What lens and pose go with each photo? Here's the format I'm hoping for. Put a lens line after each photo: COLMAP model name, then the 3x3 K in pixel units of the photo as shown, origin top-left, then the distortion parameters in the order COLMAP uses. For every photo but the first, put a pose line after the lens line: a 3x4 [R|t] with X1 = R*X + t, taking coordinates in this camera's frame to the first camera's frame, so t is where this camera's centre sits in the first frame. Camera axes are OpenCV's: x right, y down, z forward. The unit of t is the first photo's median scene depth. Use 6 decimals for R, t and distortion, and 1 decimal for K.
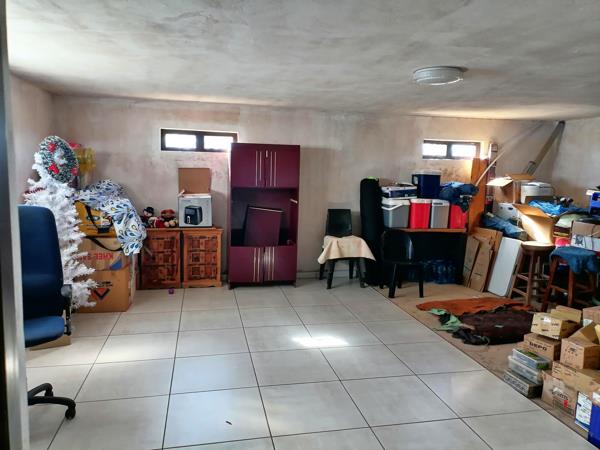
lens RADIAL K [[453.8, 0, 300.0], [0, 453.8, 225.0], [0, 0, 1]] dist [0.054724, -0.000587]
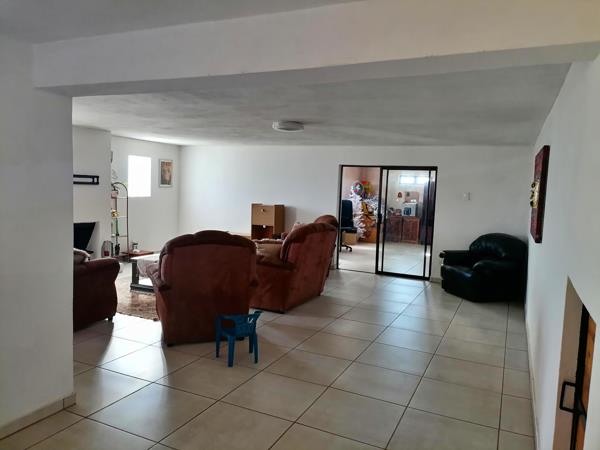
lens RADIAL K [[453.8, 0, 300.0], [0, 453.8, 225.0], [0, 0, 1]] dist [0.054724, -0.000587]
pose [[0.786828, 0.063994, -0.613846, 0.925849], [-0.097283, 0.995036, -0.020964, 0.180793], [0.609457, 0.076212, 0.789148, -1.422651]]
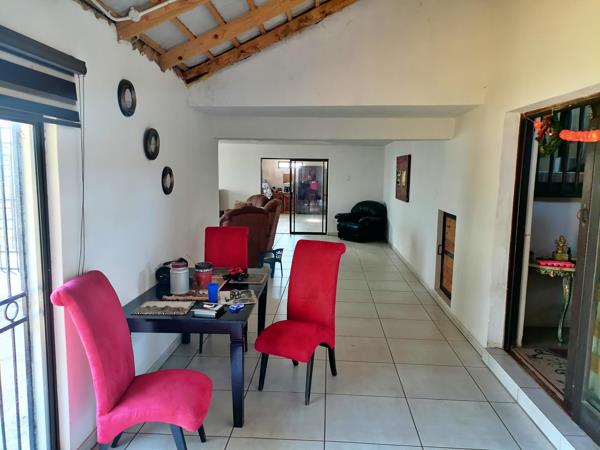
lens RADIAL K [[453.8, 0, 300.0], [0, 453.8, 225.0], [0, 0, 1]] dist [0.054724, -0.000587]
pose [[0.959751, 0.026289, -0.279618, 0.842766], [-0.026859, 0.999638, 0.001796, 0.248824], [0.279564, 0.005787, 0.960110, -2.265795]]
